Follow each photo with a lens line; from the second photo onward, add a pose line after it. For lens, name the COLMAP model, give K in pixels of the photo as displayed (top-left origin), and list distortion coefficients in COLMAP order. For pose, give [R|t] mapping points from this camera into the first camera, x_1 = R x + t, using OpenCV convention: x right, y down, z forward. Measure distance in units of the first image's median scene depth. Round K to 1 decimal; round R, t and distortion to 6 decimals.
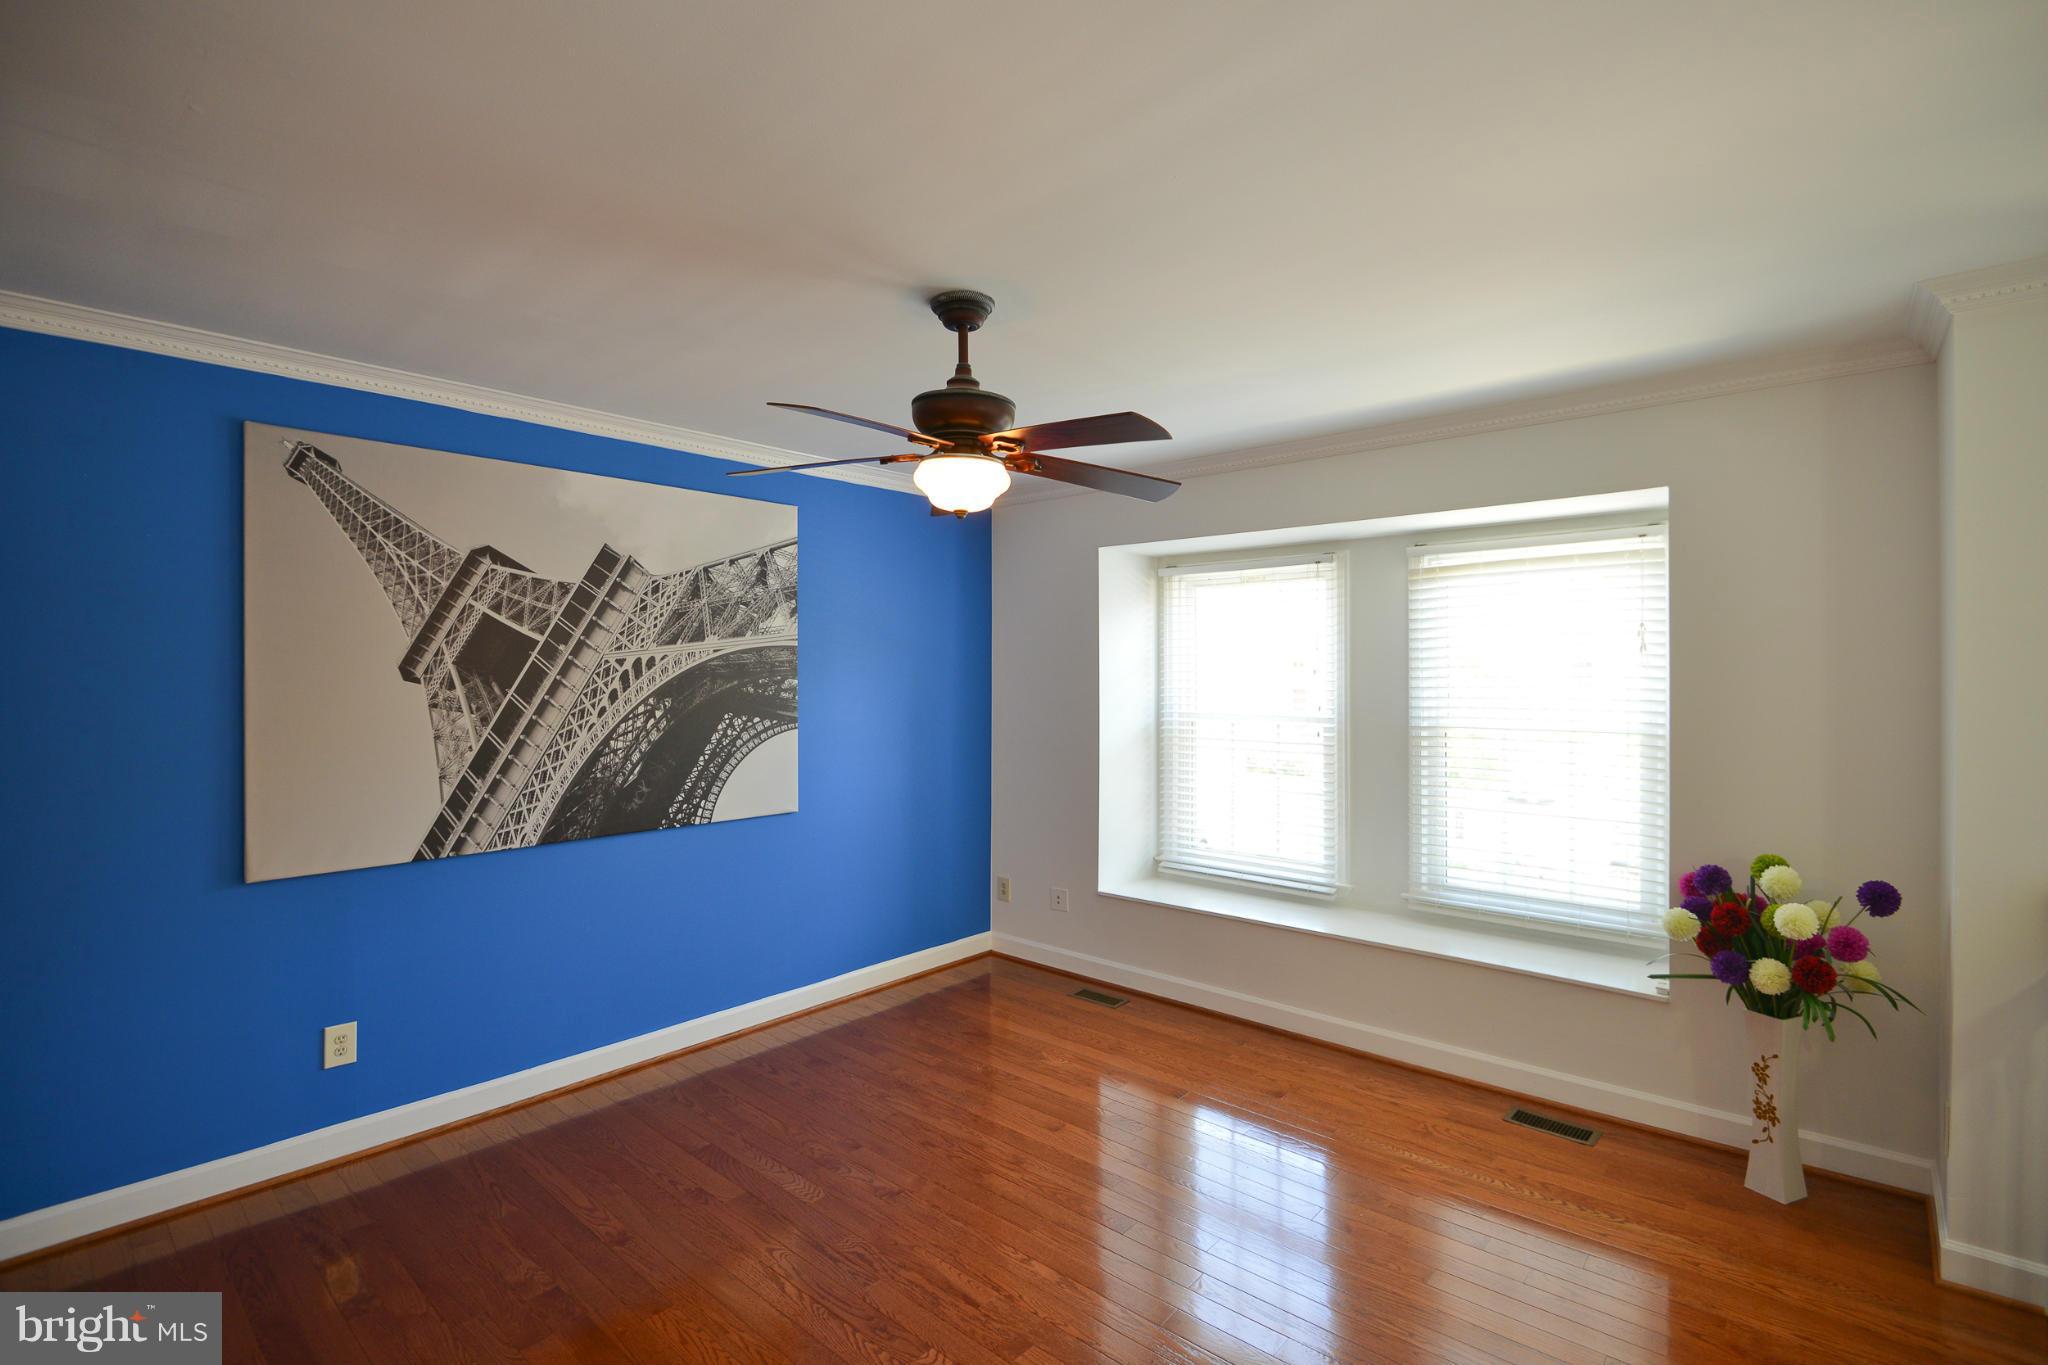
lens RADIAL K [[937.8, 0, 1016.4], [0, 937.8, 668.7], [0, 0, 1]] dist [-0.009585, -0.007026]
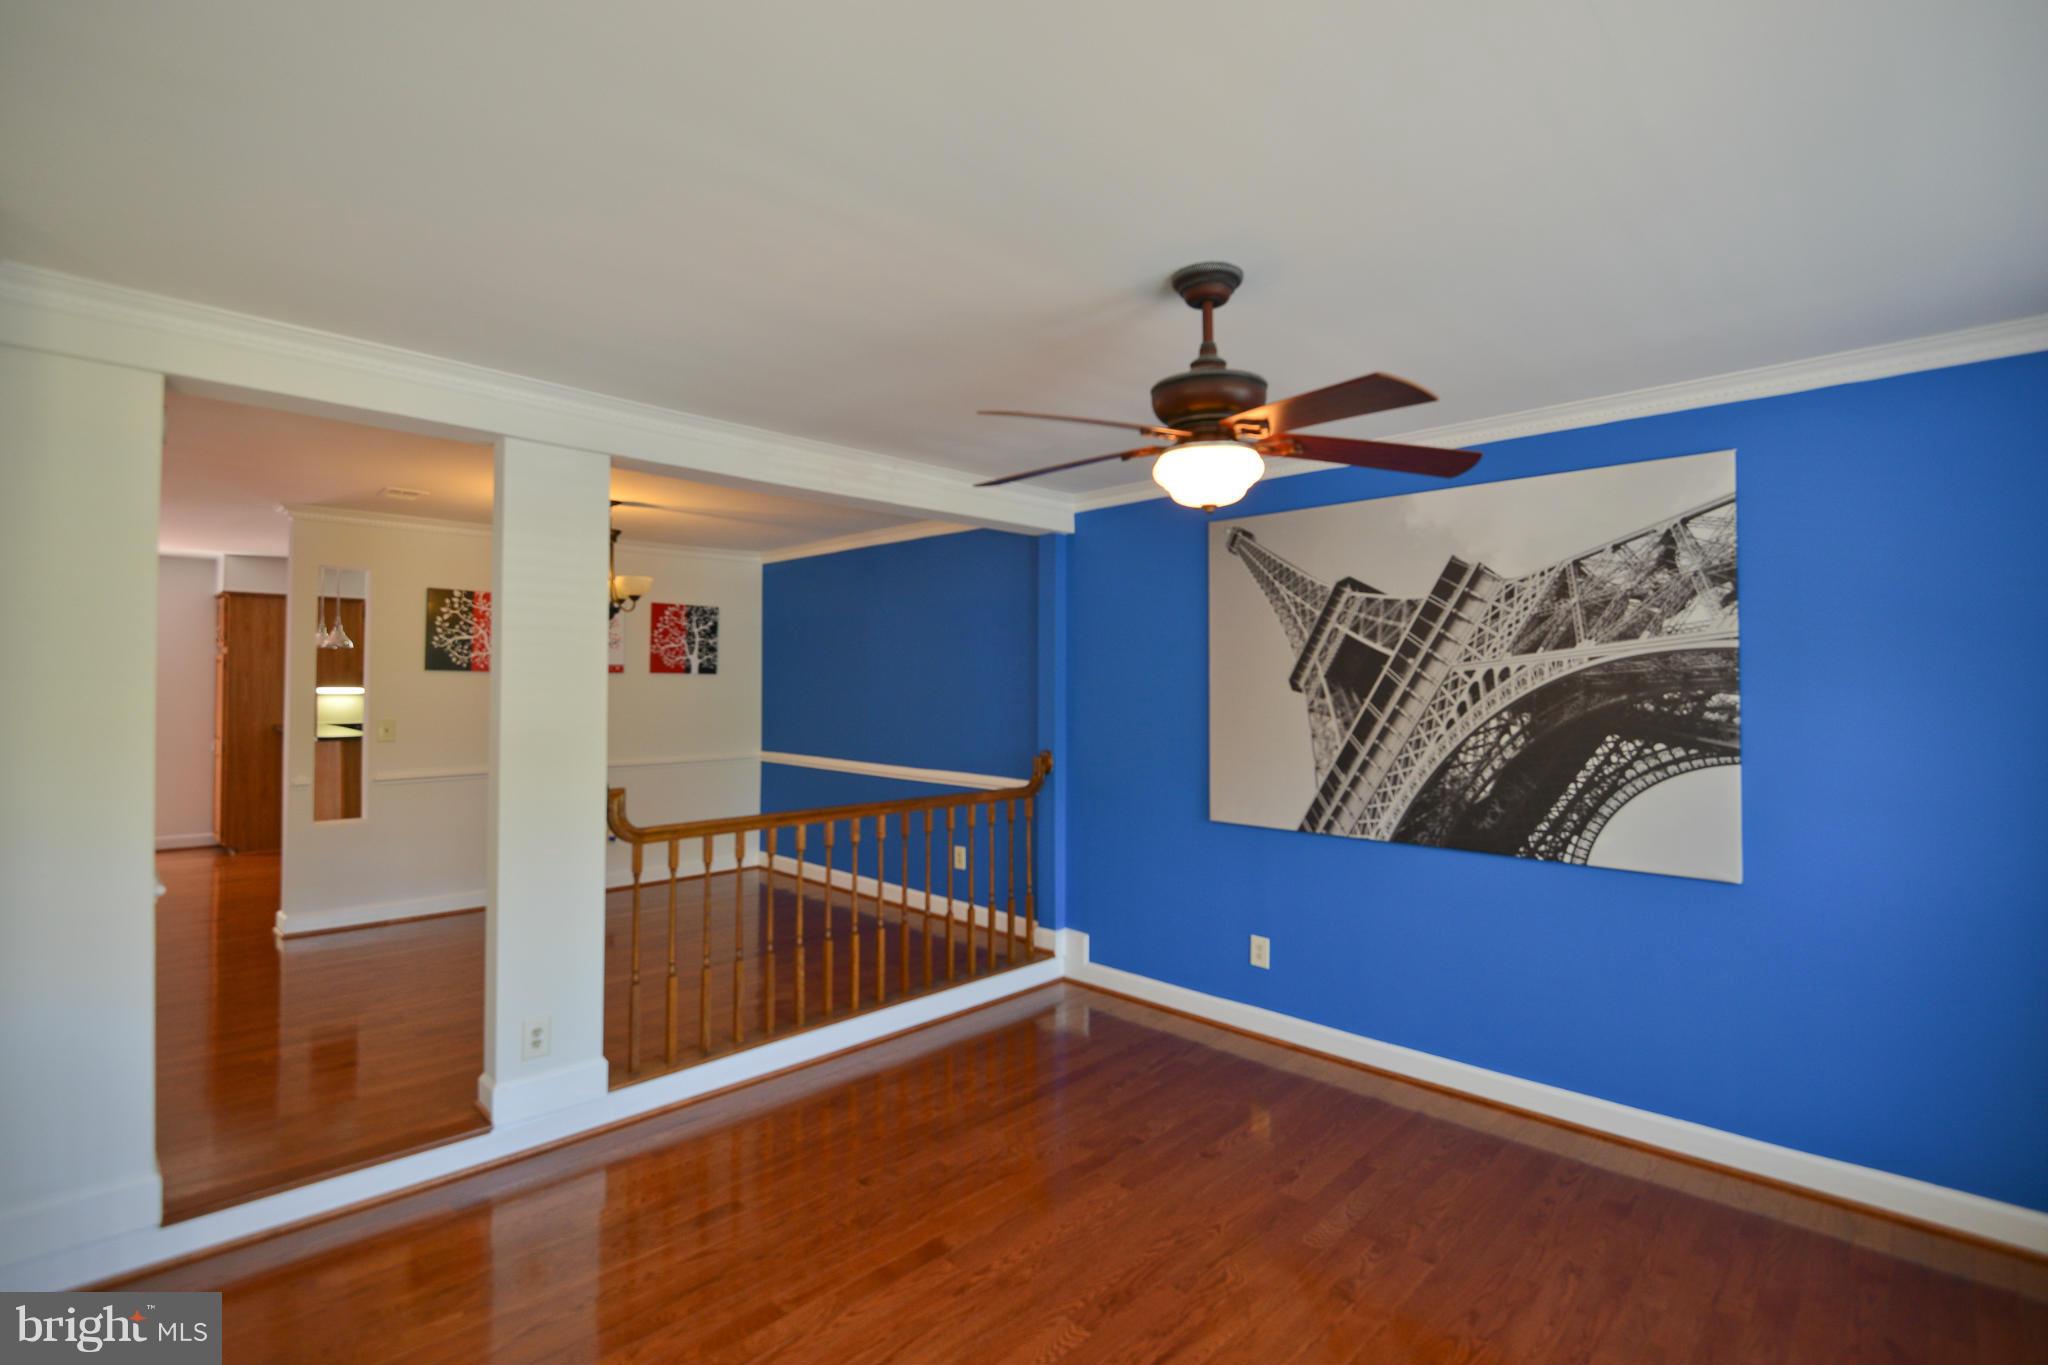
lens RADIAL K [[937.8, 0, 1016.4], [0, 937.8, 668.7], [0, 0, 1]] dist [-0.009585, -0.007026]
pose [[-0.052222, -0.015684, -0.998512, 0.573820], [0.002434, 0.999872, -0.015833, 0.001885], [0.998633, -0.003257, -0.052177, 0.580644]]
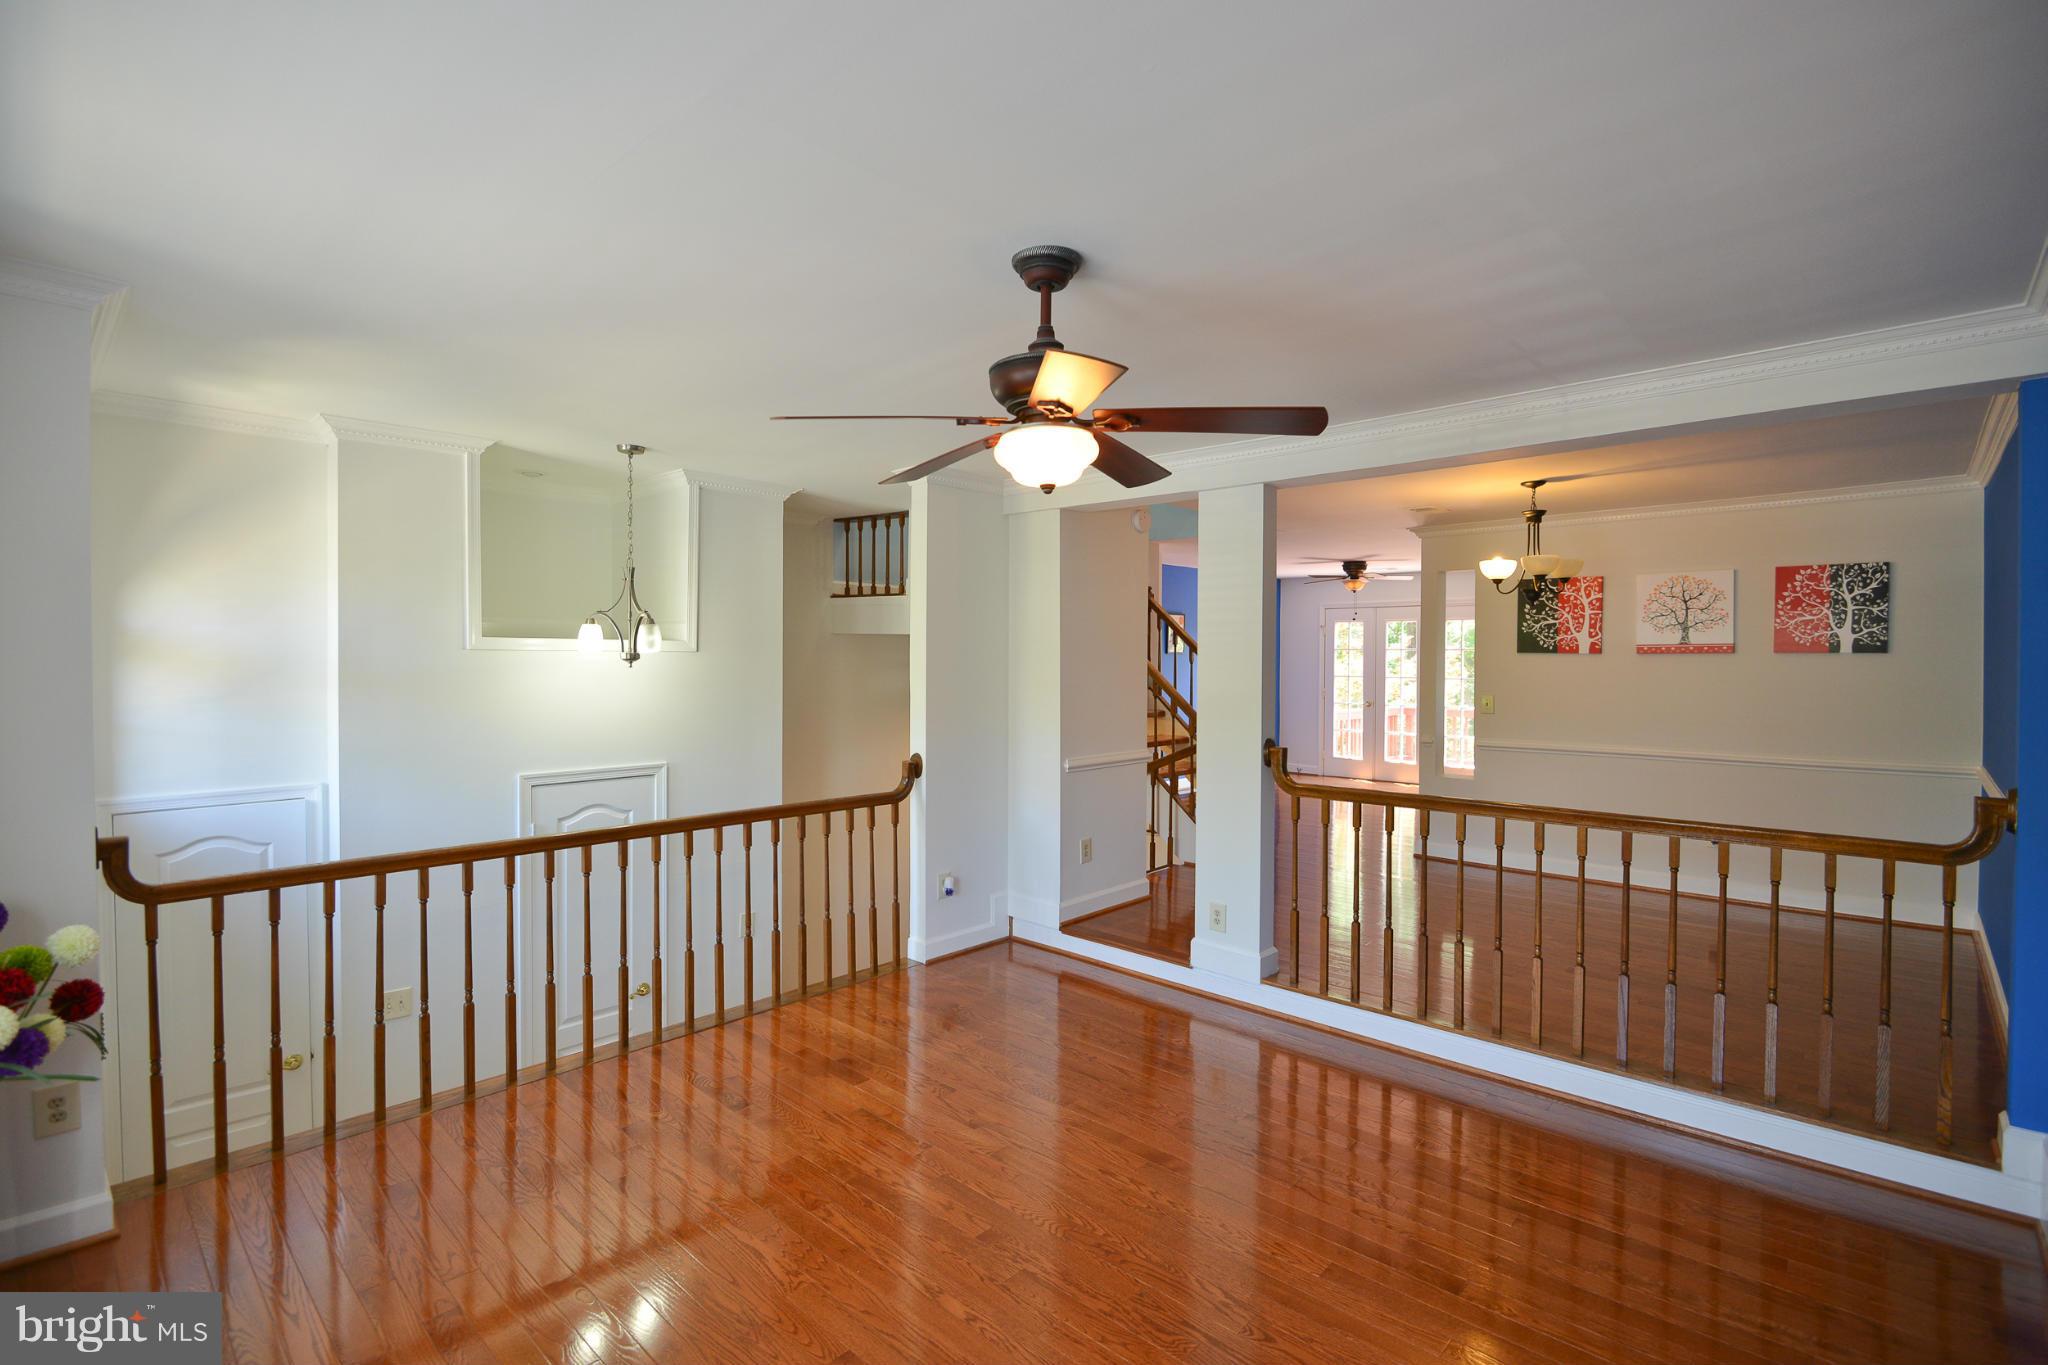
lens RADIAL K [[937.8, 0, 1016.4], [0, 937.8, 668.7], [0, 0, 1]] dist [-0.009585, -0.007026]
pose [[-0.999596, -0.004908, 0.027993, -0.037699], [-0.004932, 0.999988, -0.000764, 0.012313], [-0.027989, -0.000902, -0.999608, 1.291198]]
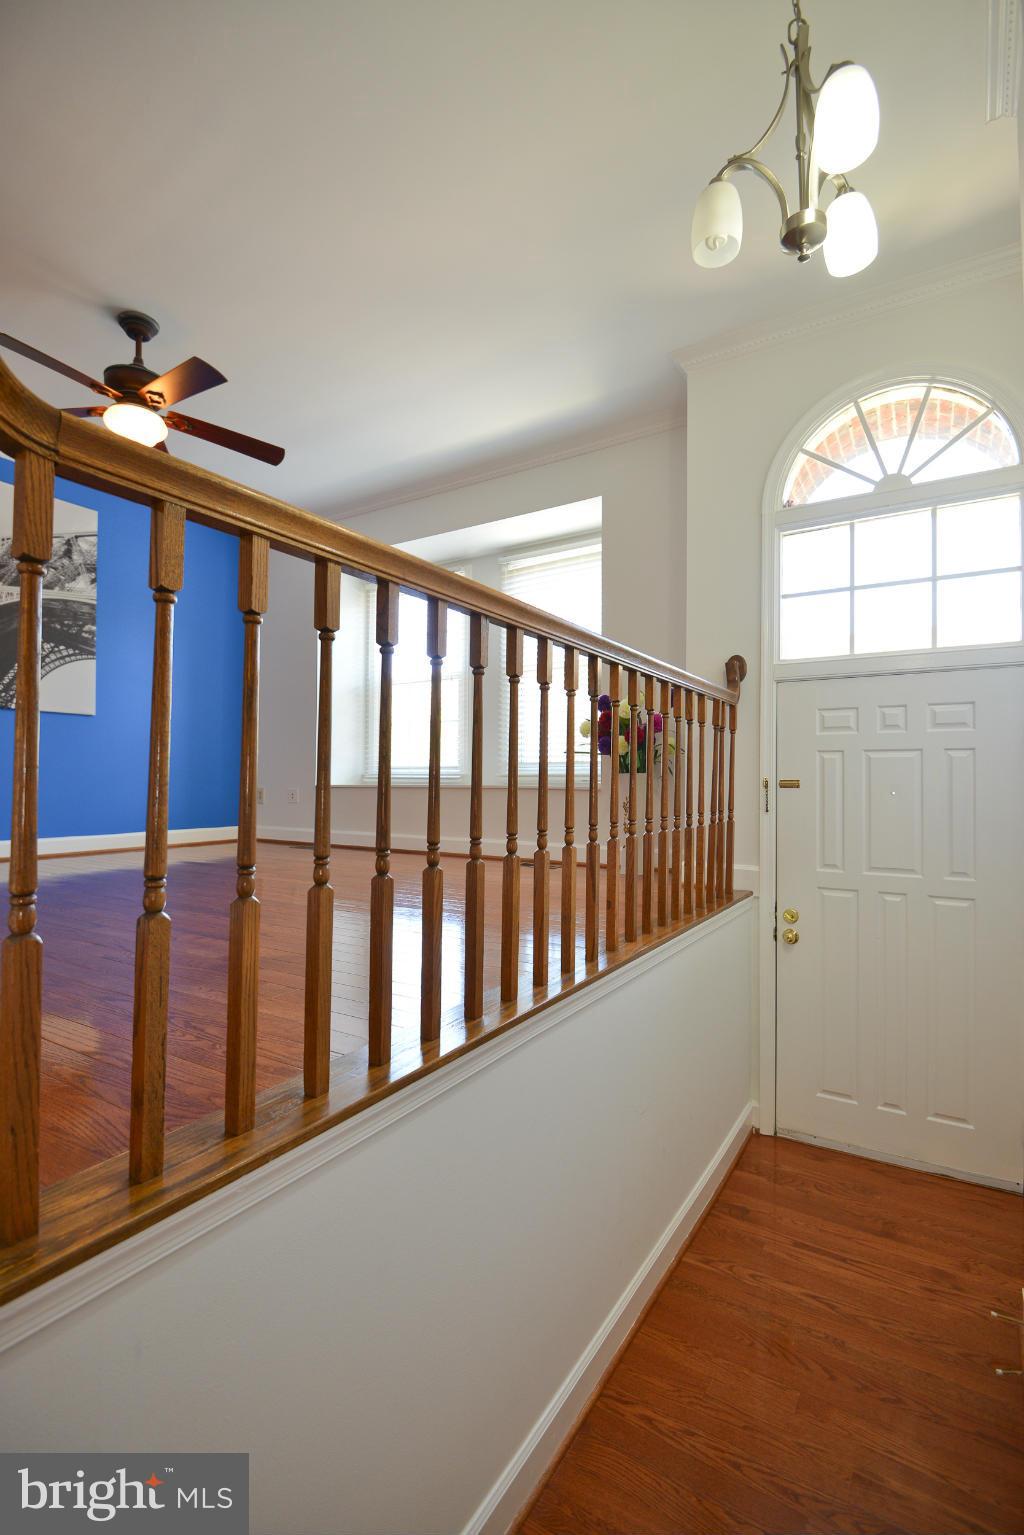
lens RADIAL K [[702.9, 0, 502.5], [0, 702.9, 770.6], [0, 0, 1]] dist [-0.009585, -0.007026]
pose [[0.987372, 0.005878, 0.158312, 0.268783], [-0.004062, 0.999922, -0.011787, 0.292932], [-0.158369, 0.010995, 0.987319, -0.231018]]
